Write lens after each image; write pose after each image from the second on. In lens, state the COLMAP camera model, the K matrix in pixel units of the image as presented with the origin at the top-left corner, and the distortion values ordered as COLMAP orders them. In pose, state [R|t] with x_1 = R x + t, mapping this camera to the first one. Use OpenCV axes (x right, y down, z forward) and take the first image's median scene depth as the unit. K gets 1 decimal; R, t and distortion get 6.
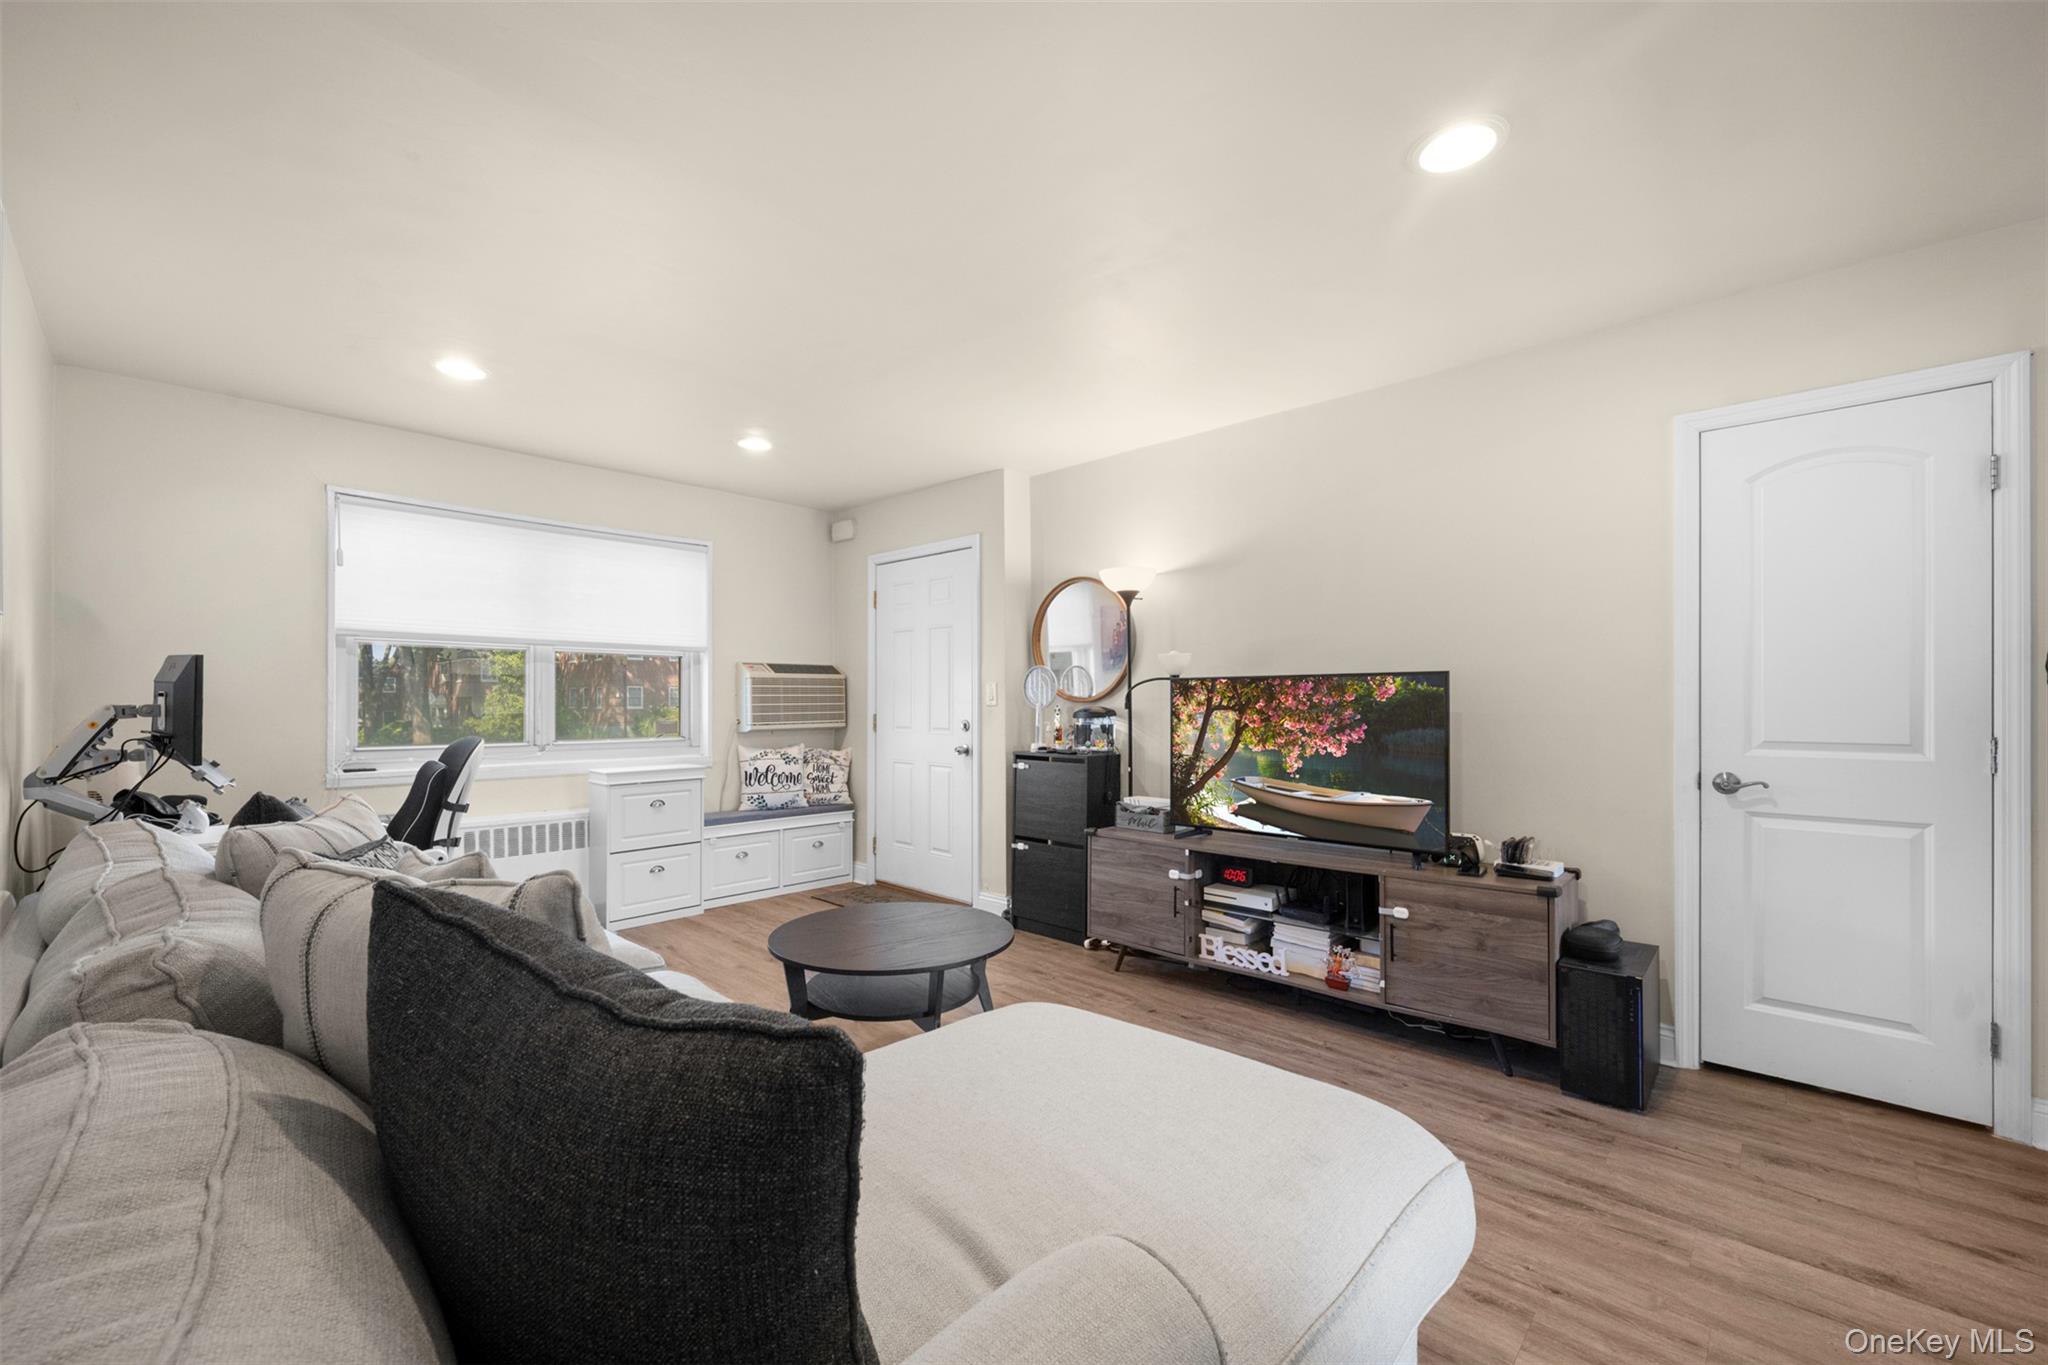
lens RADIAL K [[834.1, 0, 994.9], [0, 834.1, 704.6], [0, 0, 1]] dist [0.001496, -0.001267]
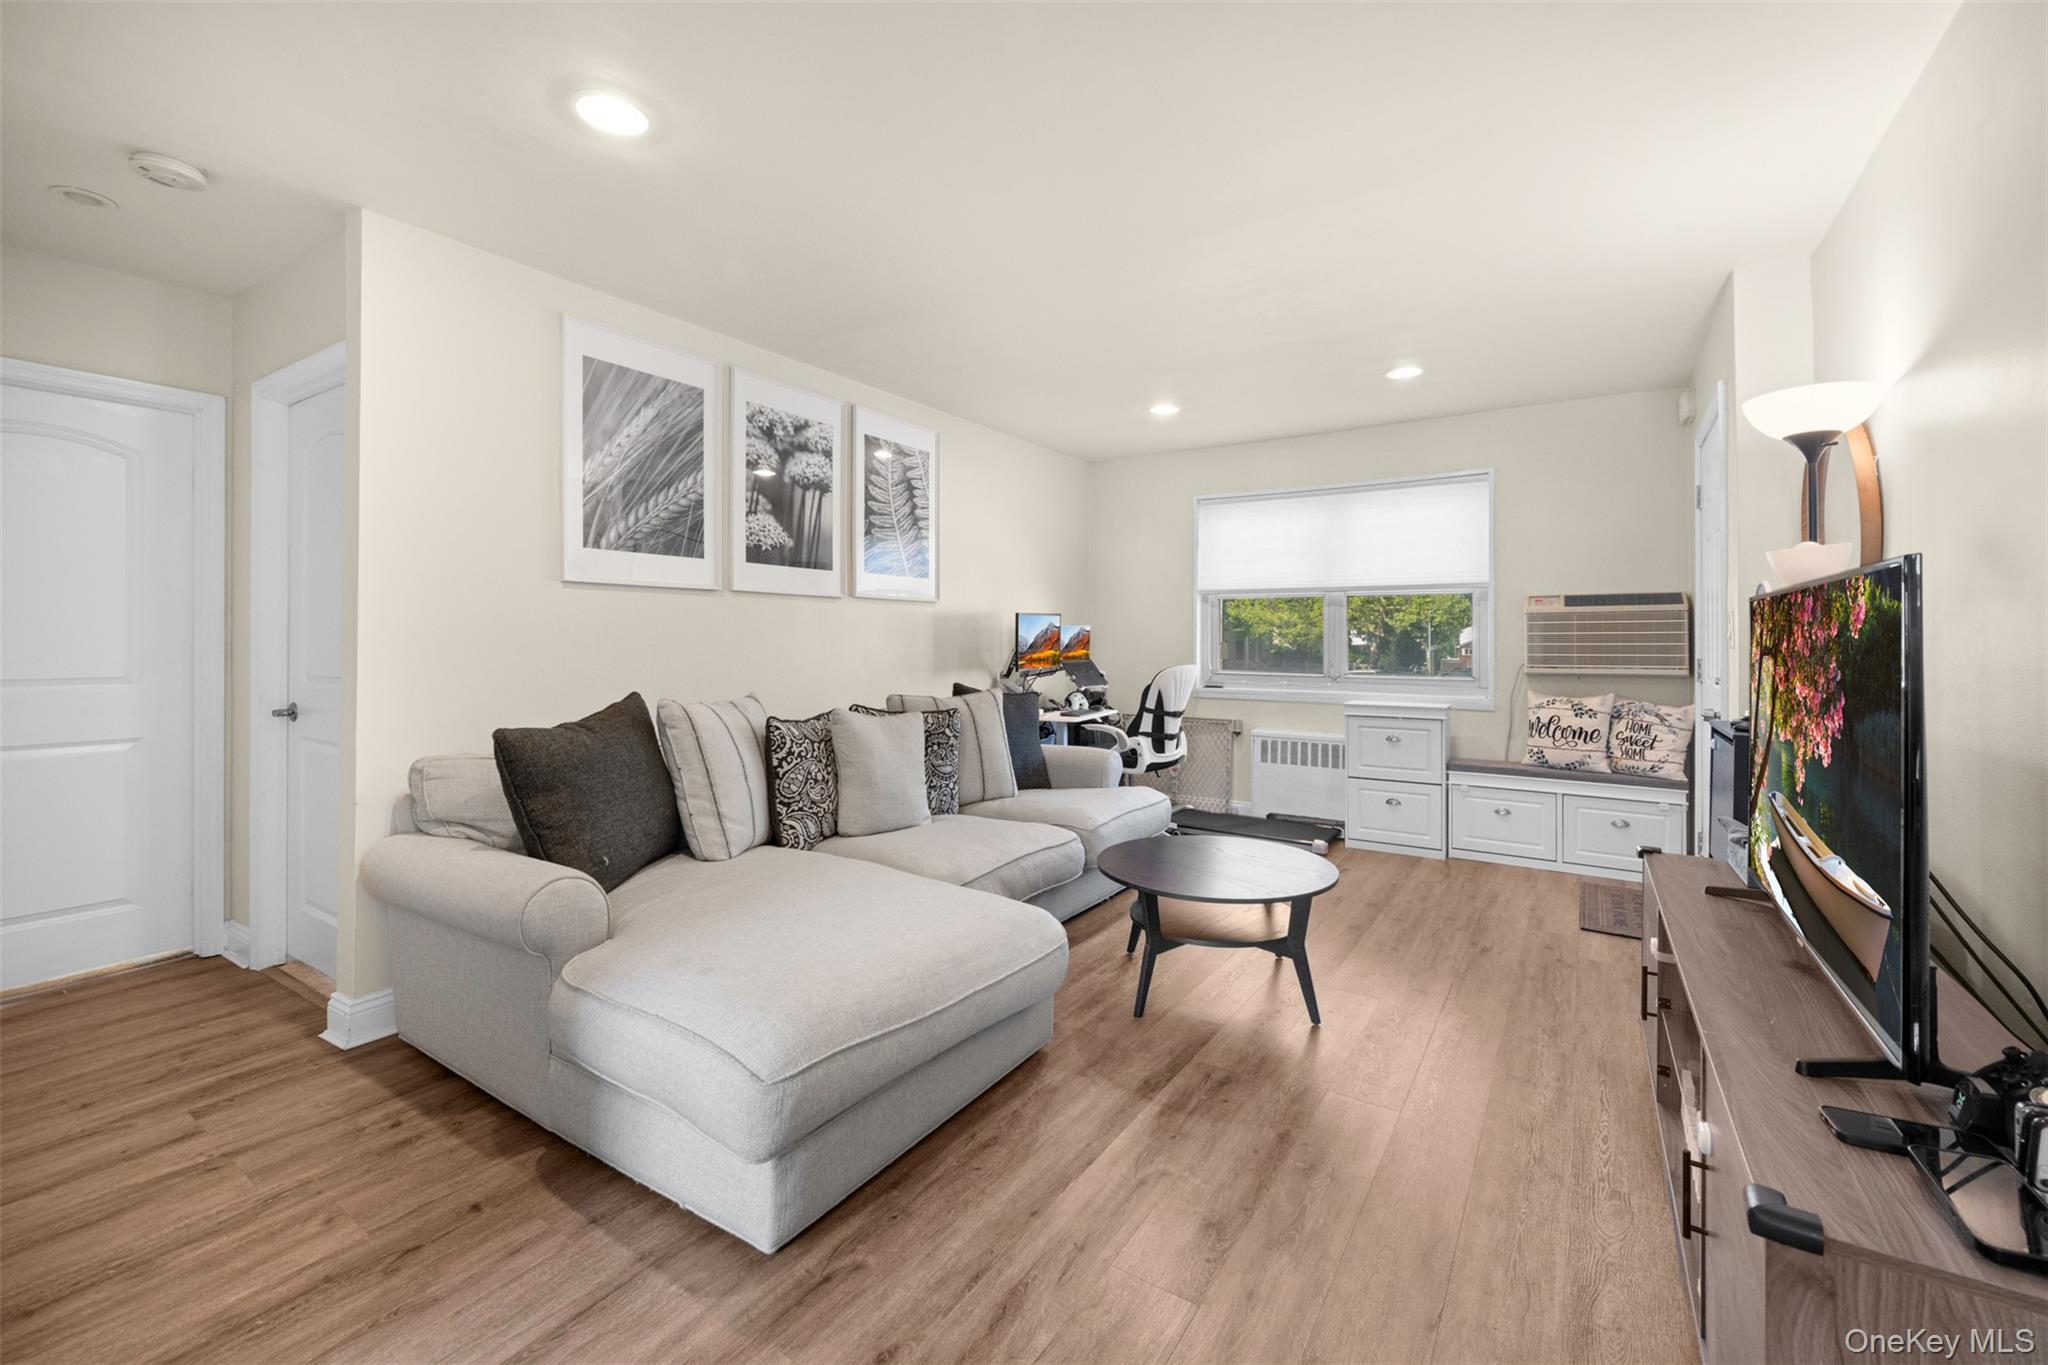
lens RADIAL K [[834.1, 0, 1054.0], [0, 834.1, 644.6], [0, 0, 1]] dist [0.001496, -0.001267]
pose [[0.201391, 0.006650, -0.979488, 0.662760], [-0.008128, 0.999954, 0.005118, -0.000139], [0.979477, 0.006931, 0.201435, 0.468178]]
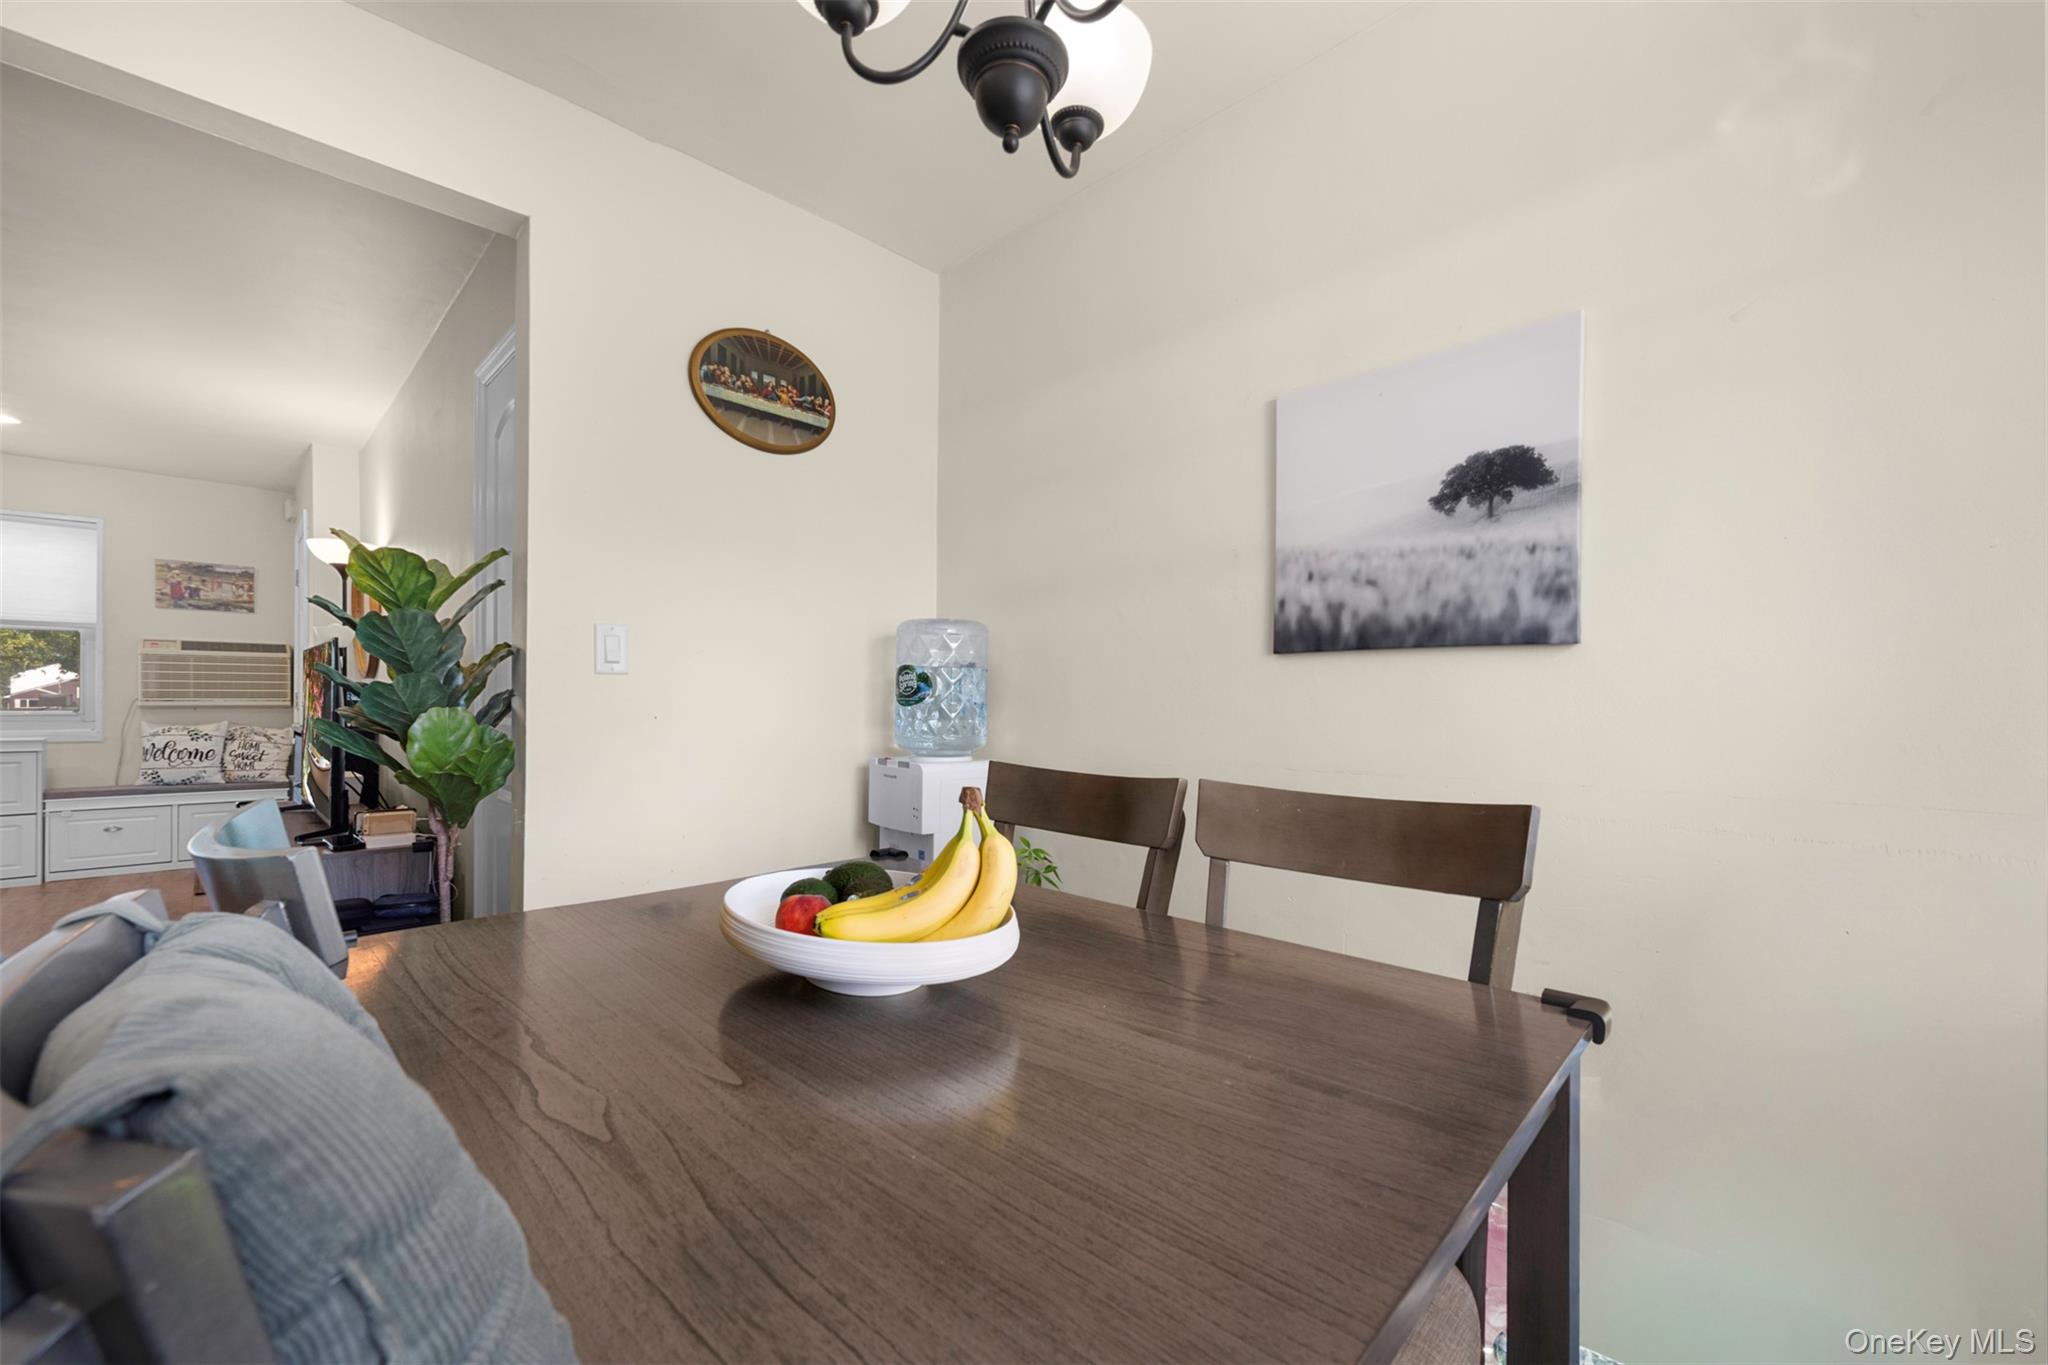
lens RADIAL K [[834.1, 0, 1032.1], [0, 834.1, 698.2], [0, 0, 1]] dist [0.001496, -0.001267]
pose [[0.999388, 0.008501, -0.033920, 1.159216], [-0.008805, 0.999922, -0.008820, 0.029391], [0.033842, 0.009113, 0.999386, 0.034559]]
